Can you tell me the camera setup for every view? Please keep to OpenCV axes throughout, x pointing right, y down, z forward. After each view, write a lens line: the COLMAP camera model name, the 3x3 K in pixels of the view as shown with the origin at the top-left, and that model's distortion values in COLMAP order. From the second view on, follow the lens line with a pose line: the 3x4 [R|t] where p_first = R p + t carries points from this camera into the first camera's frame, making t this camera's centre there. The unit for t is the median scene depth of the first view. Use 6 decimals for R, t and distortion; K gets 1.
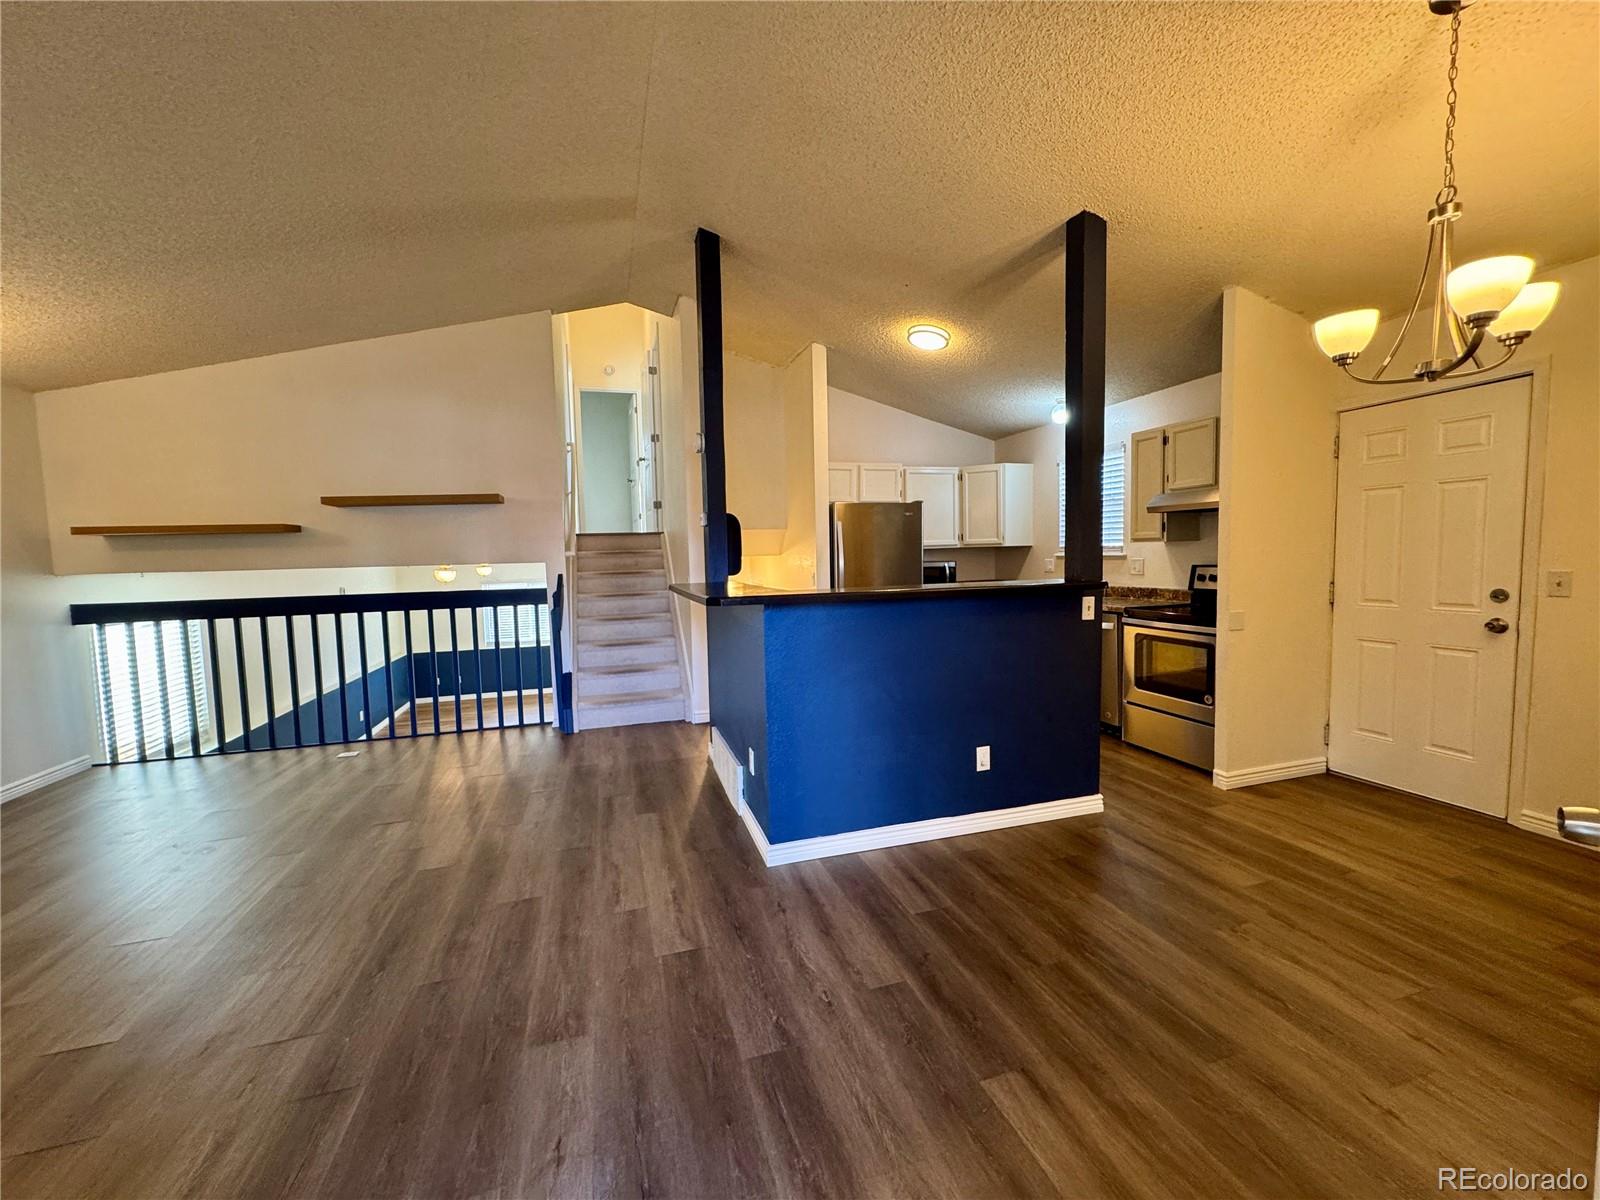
lens RADIAL K [[635.1, 0, 798.8], [0, 635.1, 599.7], [0, 0, 1]] dist [-0.003149, -0.000147]
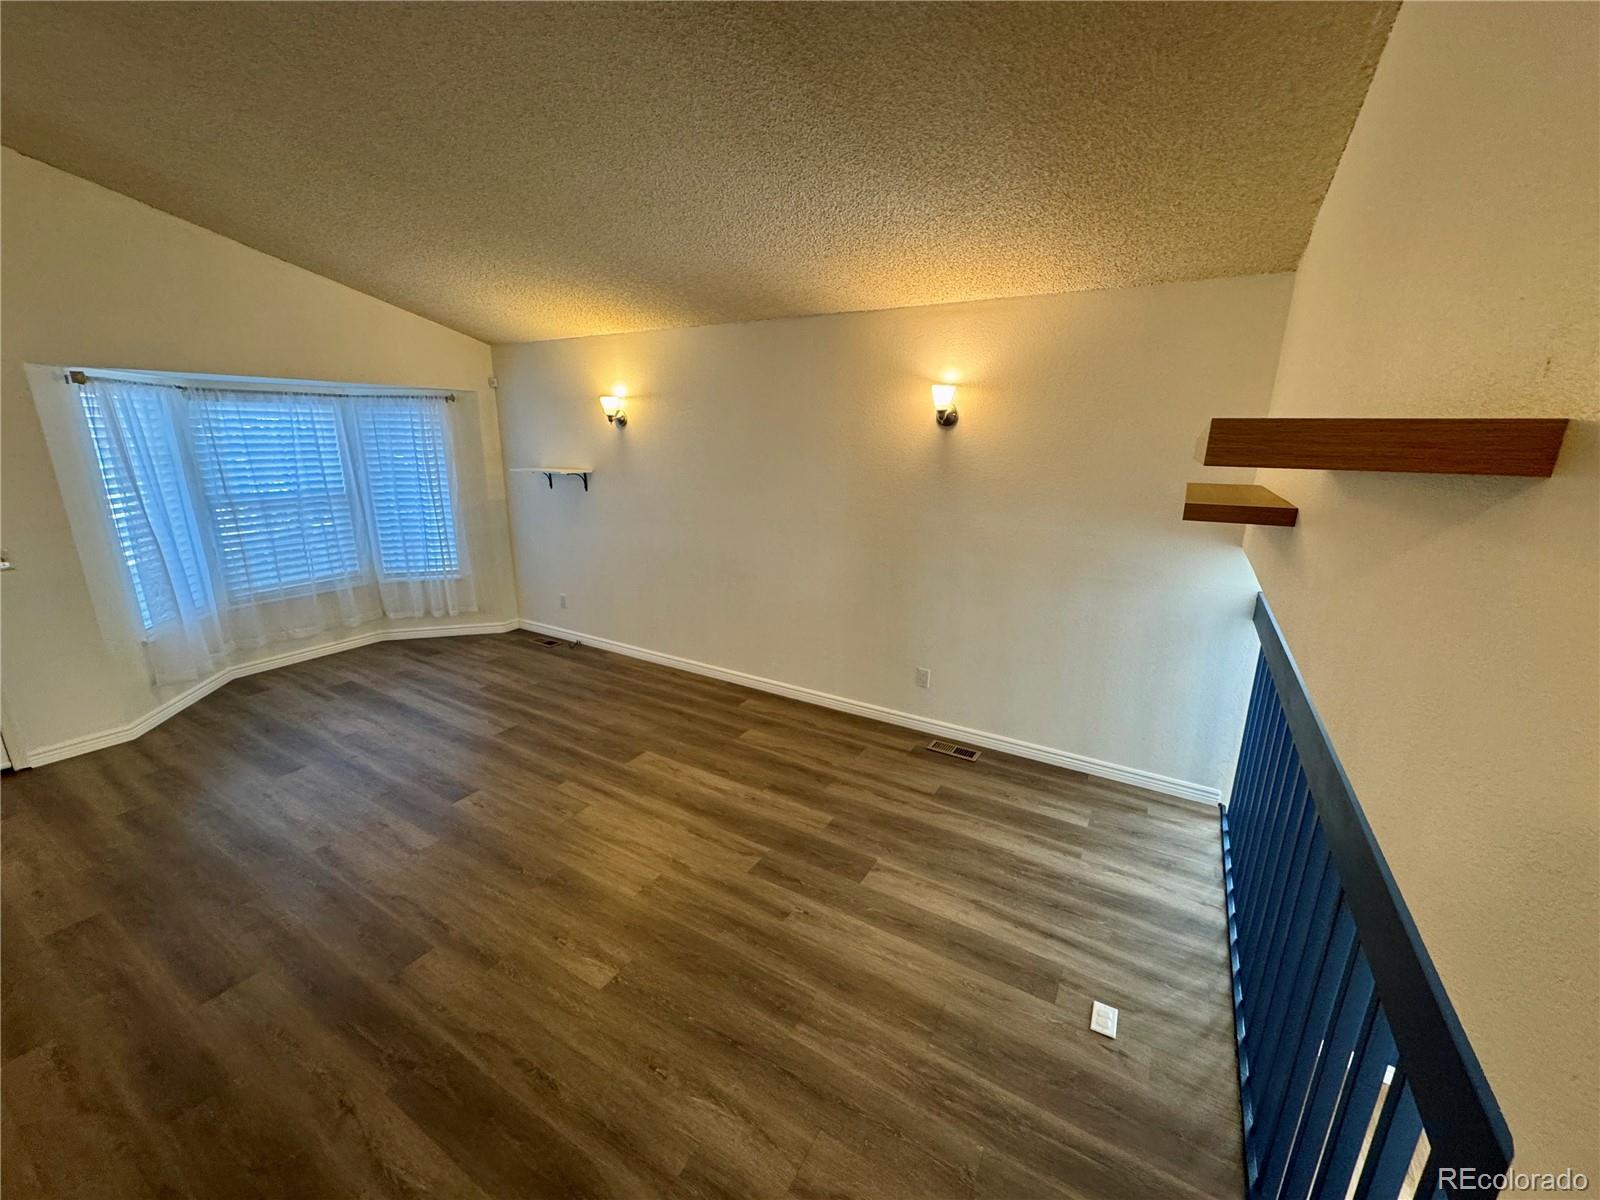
lens RADIAL K [[635.1, 0, 802.0], [0, 635.1, 604.1], [0, 0, 1]] dist [-0.003149, -0.000147]
pose [[-0.741034, 0.190485, -0.643882, -0.436336], [-0.040336, 0.944558, 0.325859, -0.243792], [0.670255, 0.267444, -0.692266, 1.514103]]
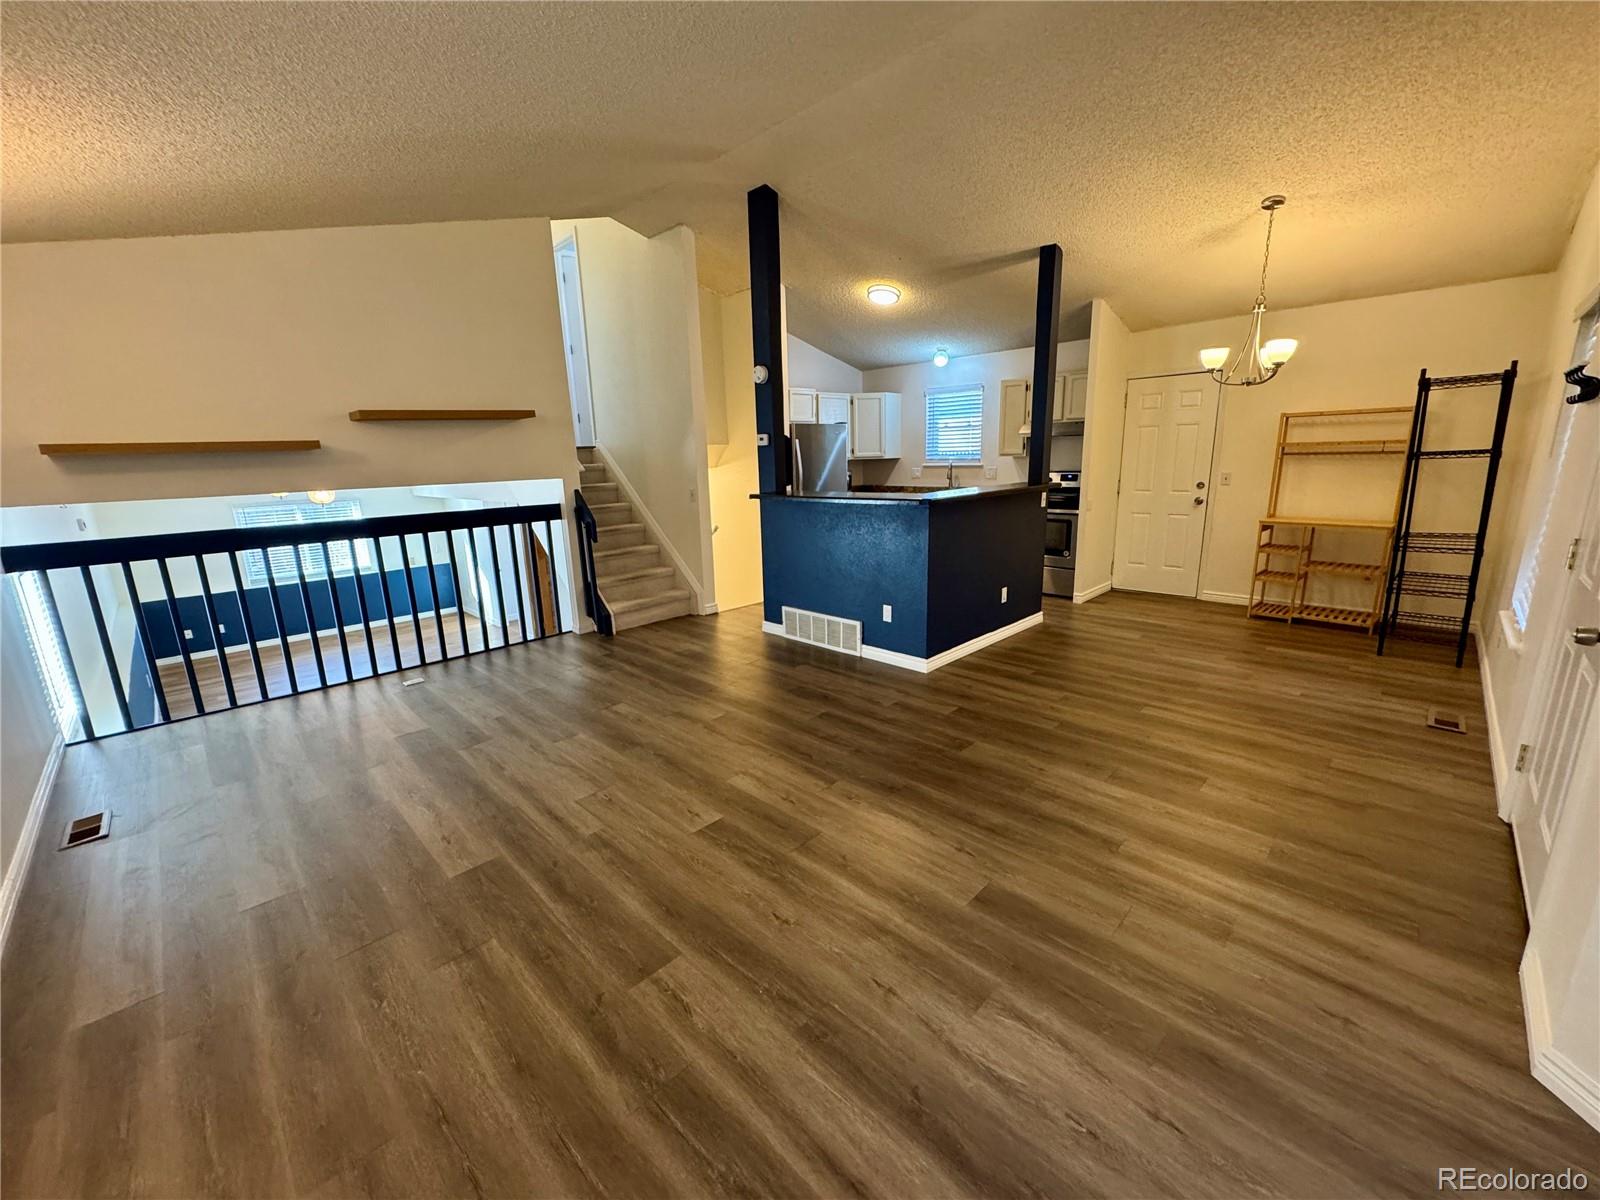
lens RADIAL K [[635.1, 0, 797.2], [0, 635.1, 600.4], [0, 0, 1]] dist [-0.003149, -0.000147]
pose [[0.882112, -0.108075, 0.458474, -0.866541], [0.041841, 0.987453, 0.152268, -0.005463], [-0.469178, -0.115134, 0.875566, -0.167428]]
